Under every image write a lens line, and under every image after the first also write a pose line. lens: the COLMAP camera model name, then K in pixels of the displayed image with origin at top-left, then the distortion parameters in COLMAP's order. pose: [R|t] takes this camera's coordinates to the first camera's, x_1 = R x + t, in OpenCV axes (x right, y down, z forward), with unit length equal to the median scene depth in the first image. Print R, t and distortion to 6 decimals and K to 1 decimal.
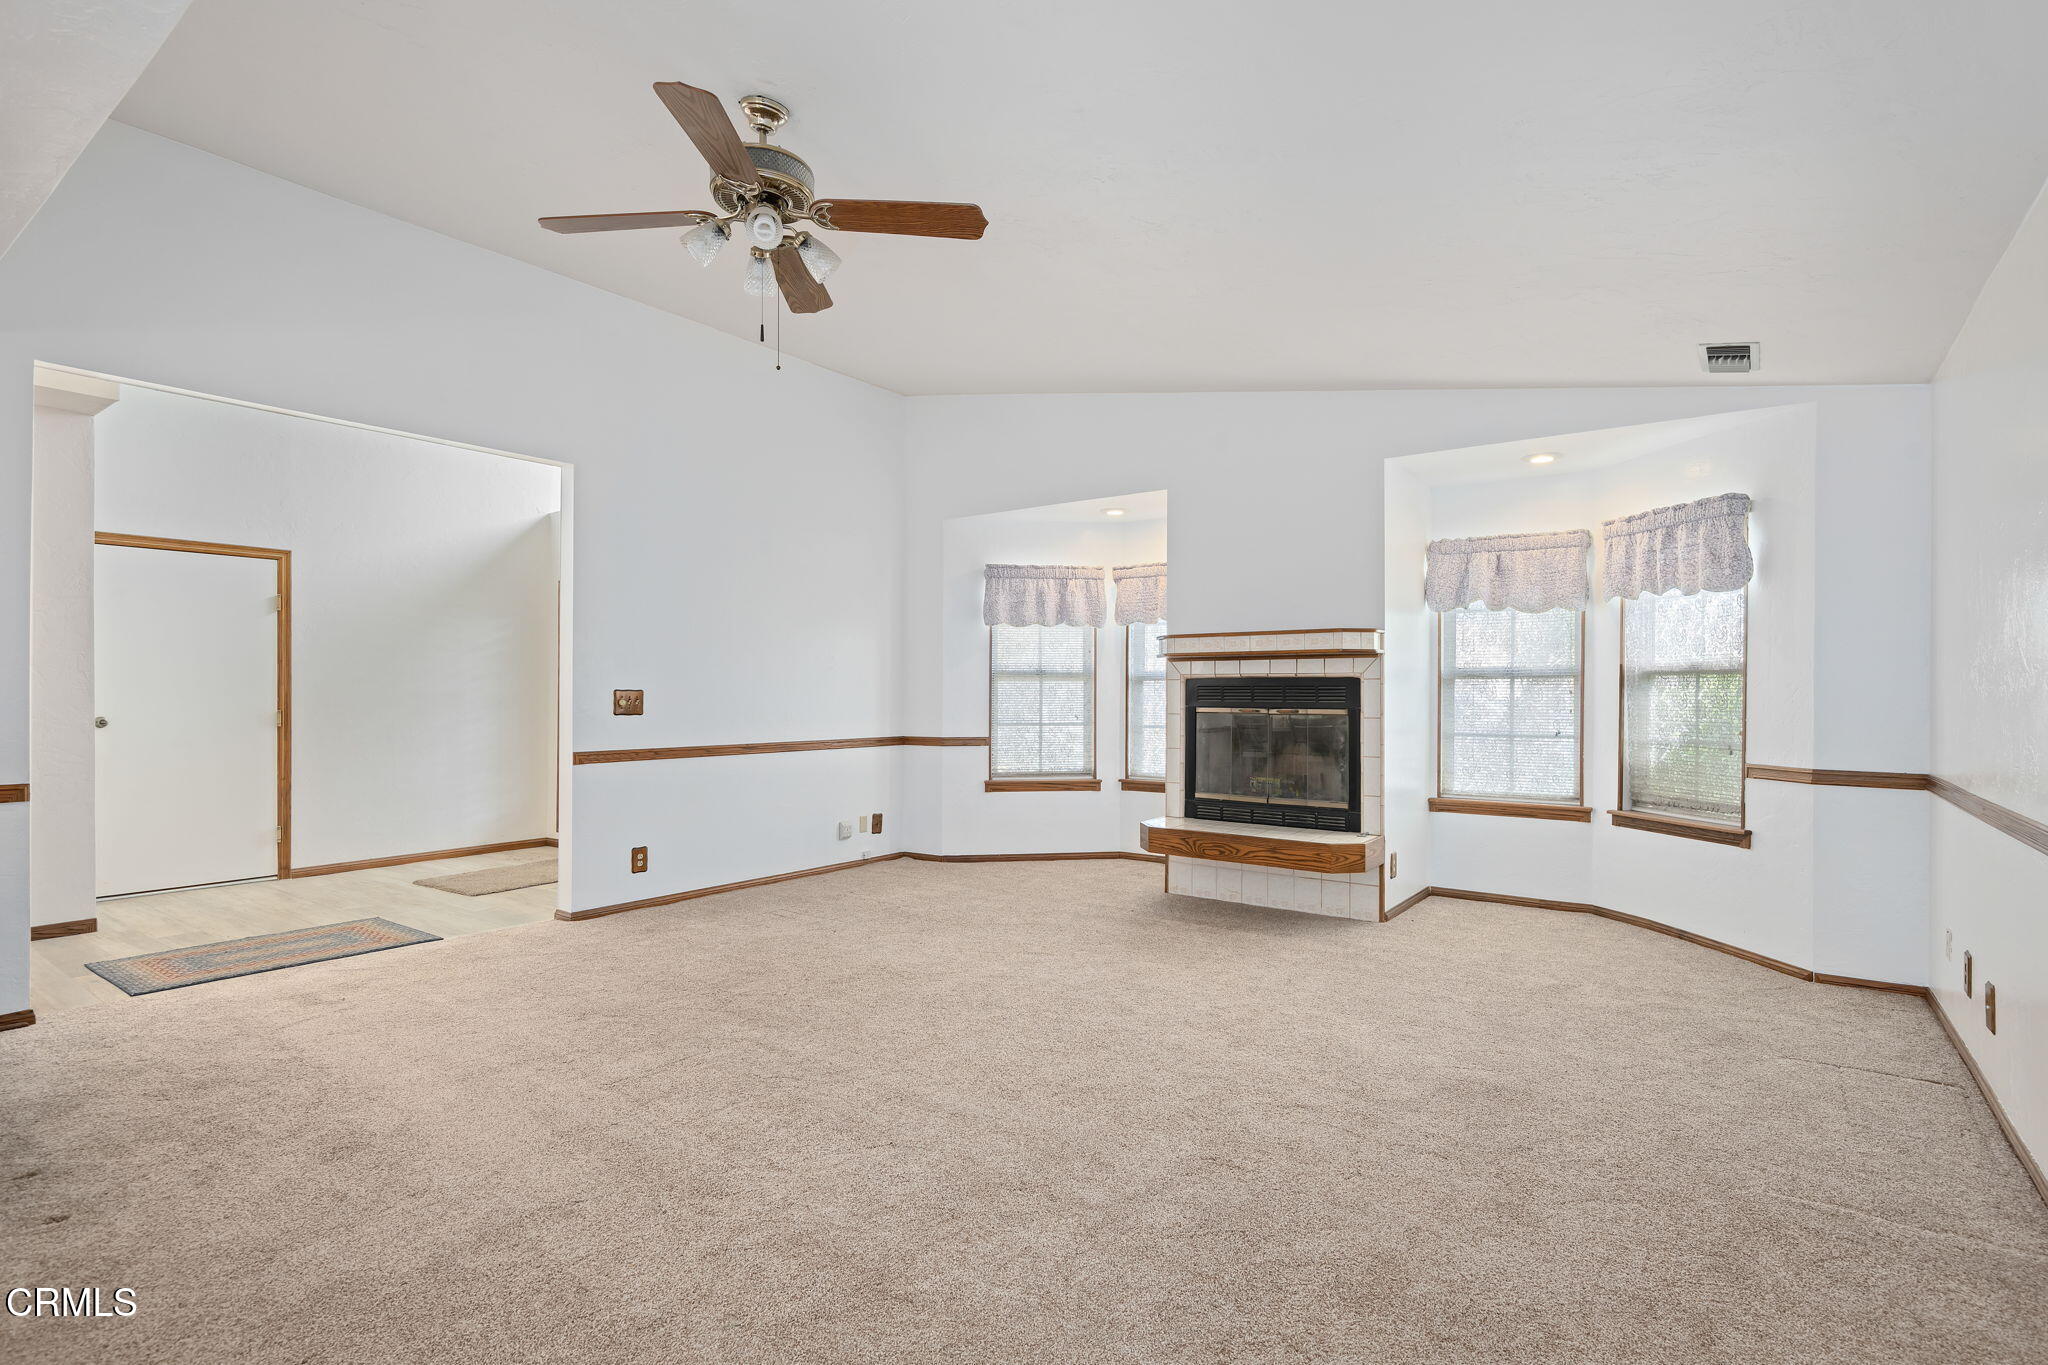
lens RADIAL K [[989.7, 0, 1057.5], [0, 989.7, 693.1], [0, 0, 1]] dist [-0.014159, -0.000324]
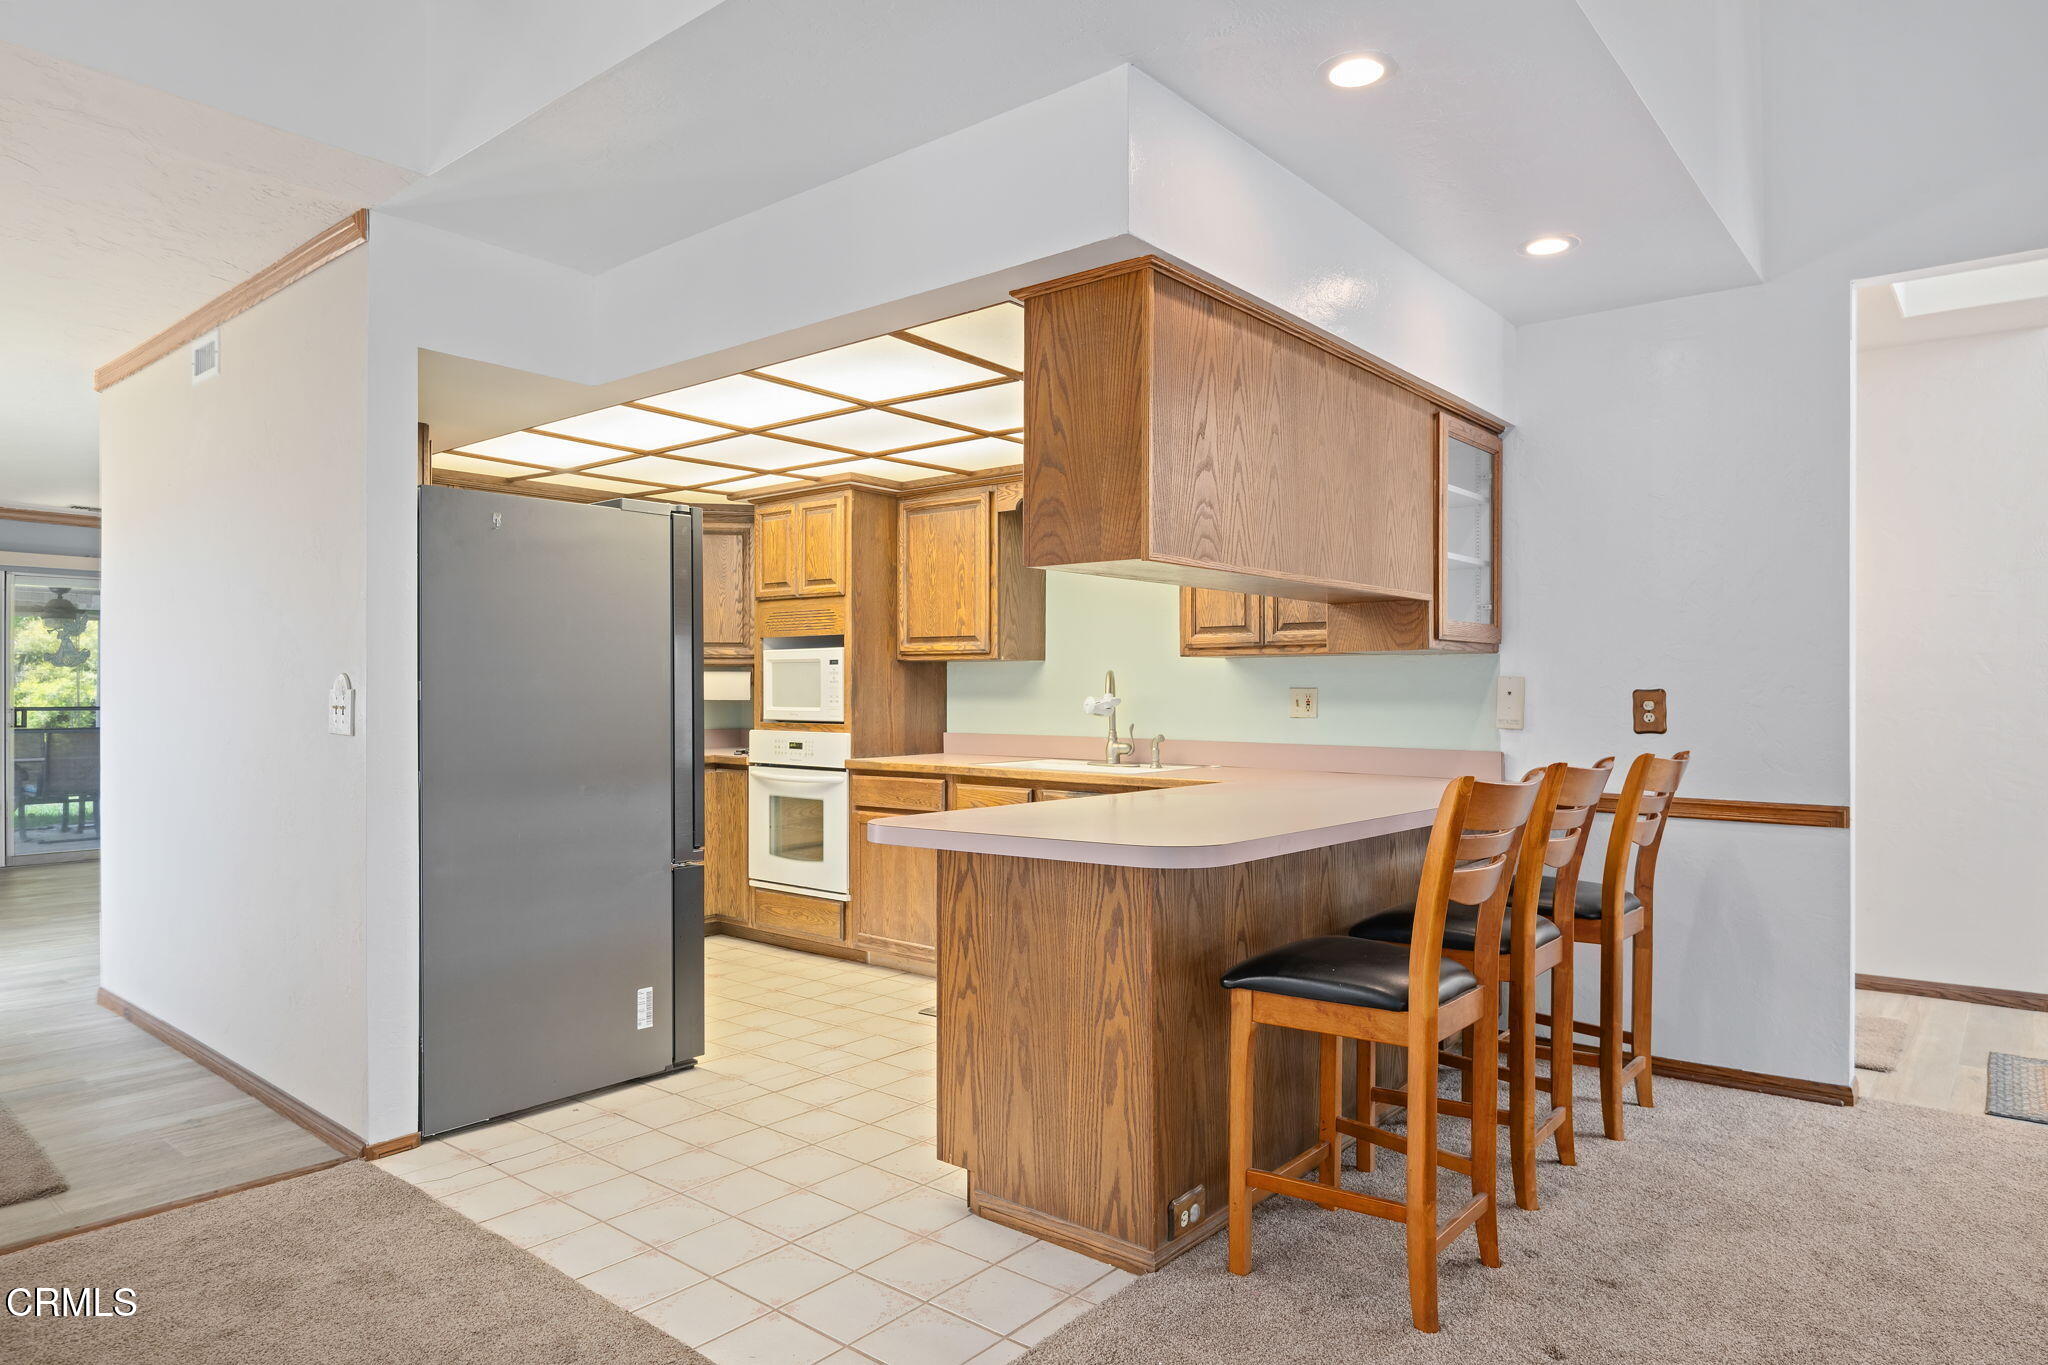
lens RADIAL K [[1218.7, 0, 1033.7], [0, 1218.7, 683.4], [0, 0, 1]] dist [0.002850, -0.010941]
pose [[-0.078075, -0.007107, -0.996922, 0.001536], [-0.001478, 0.999974, -0.007013, -0.000420], [0.996946, 0.000926, -0.078083, 0.265255]]
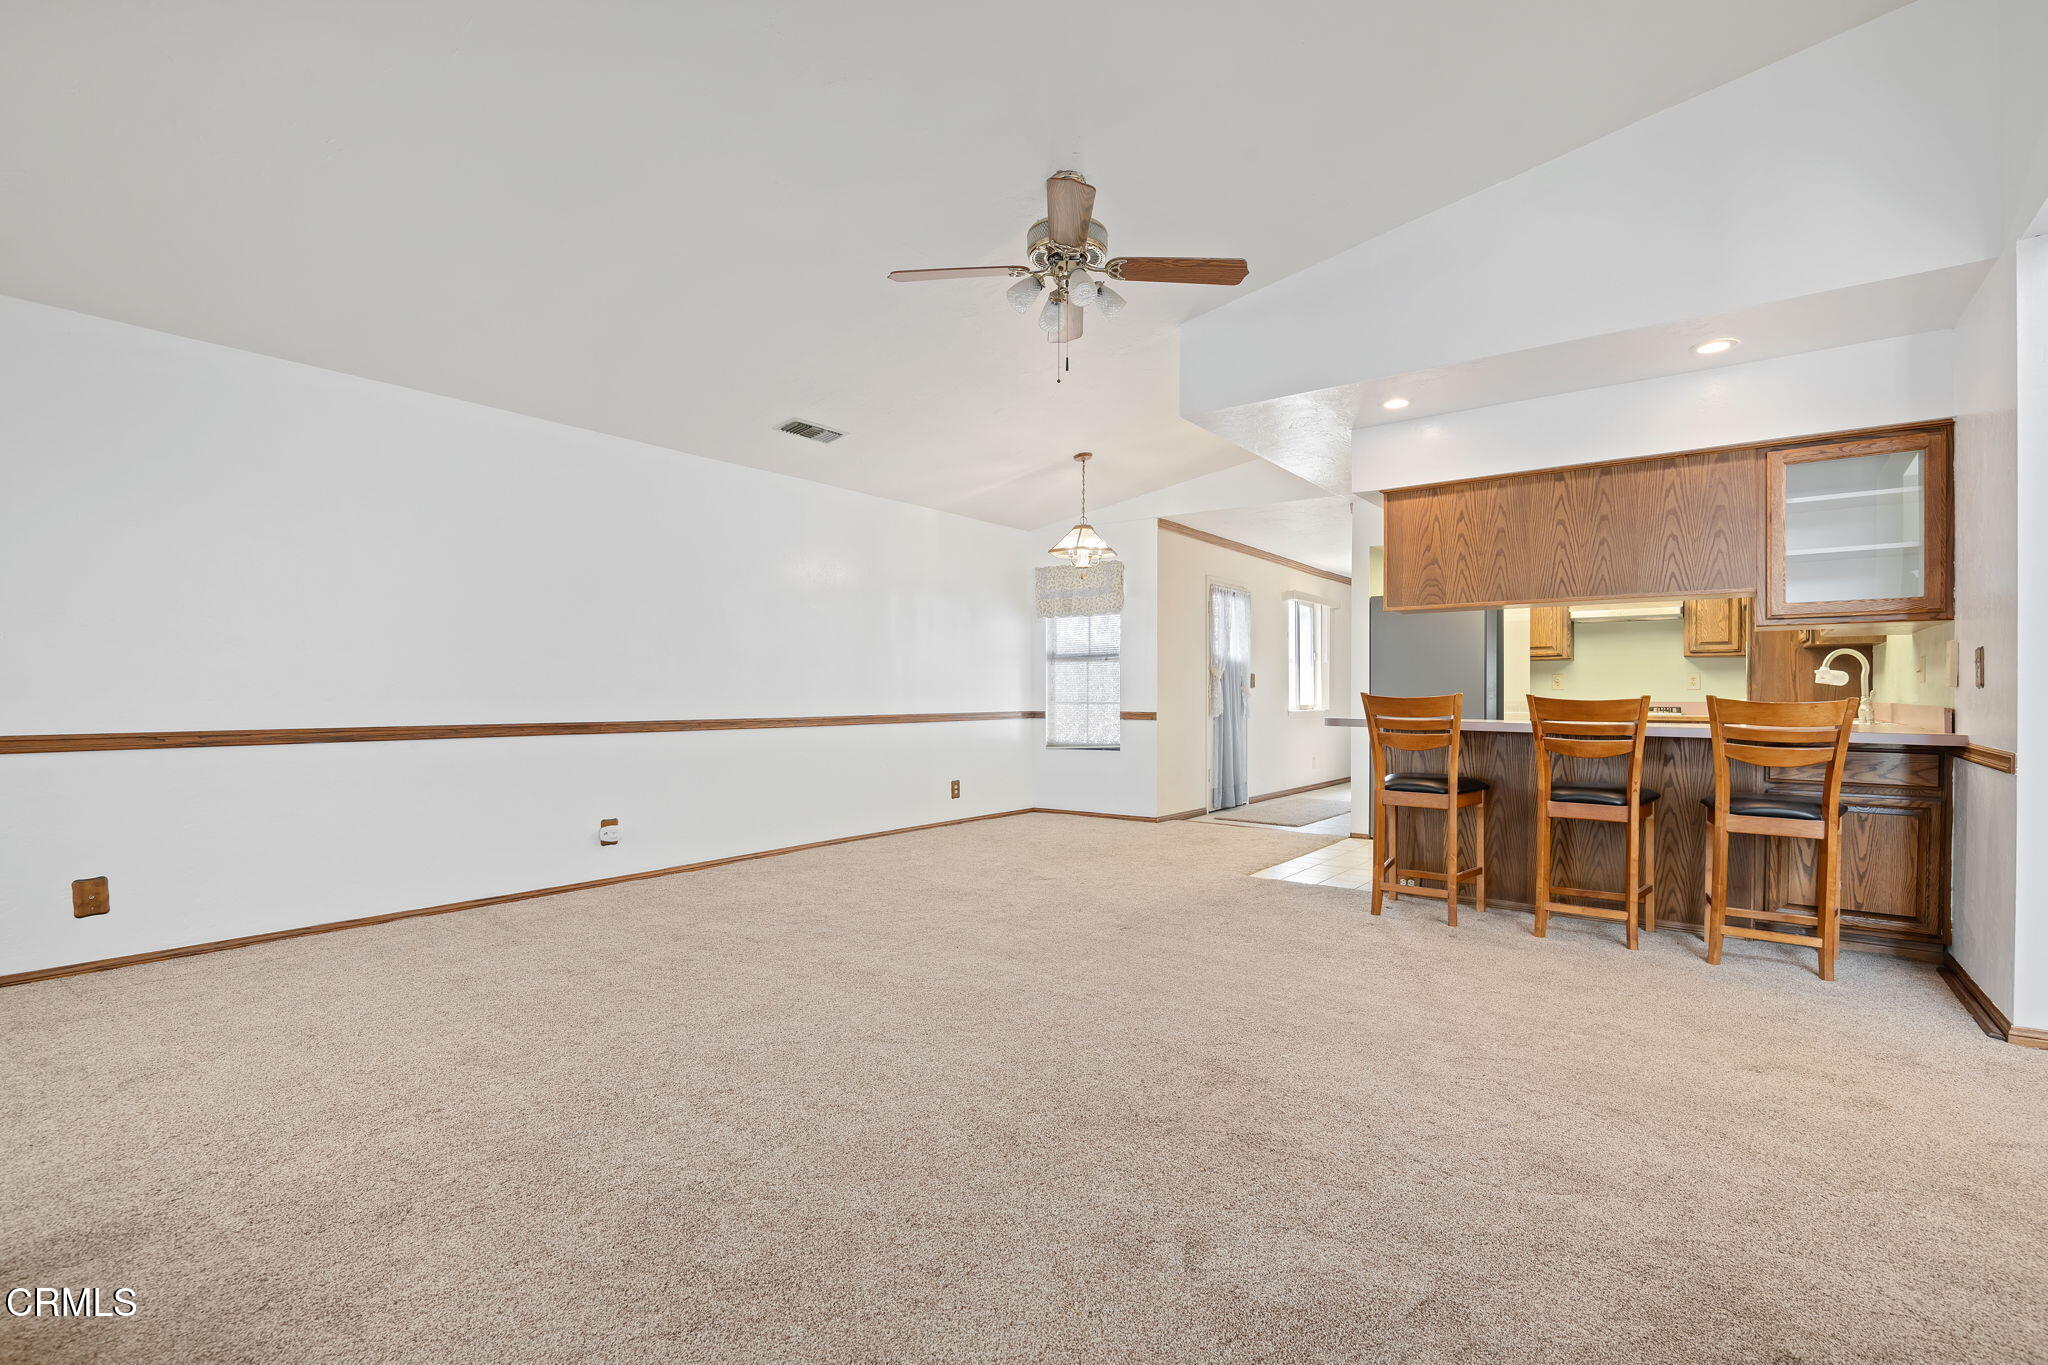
lens RADIAL K [[937.8, 0, 1029.4], [0, 937.8, 695.3], [0, 0, 1]] dist [-0.004473, -0.000479]
pose [[-0.999541, -0.002979, 0.030155, -0.155866], [-0.002942, 0.999995, 0.001294, 0.029987], [-0.030158, 0.001204, -0.999544, 1.194470]]
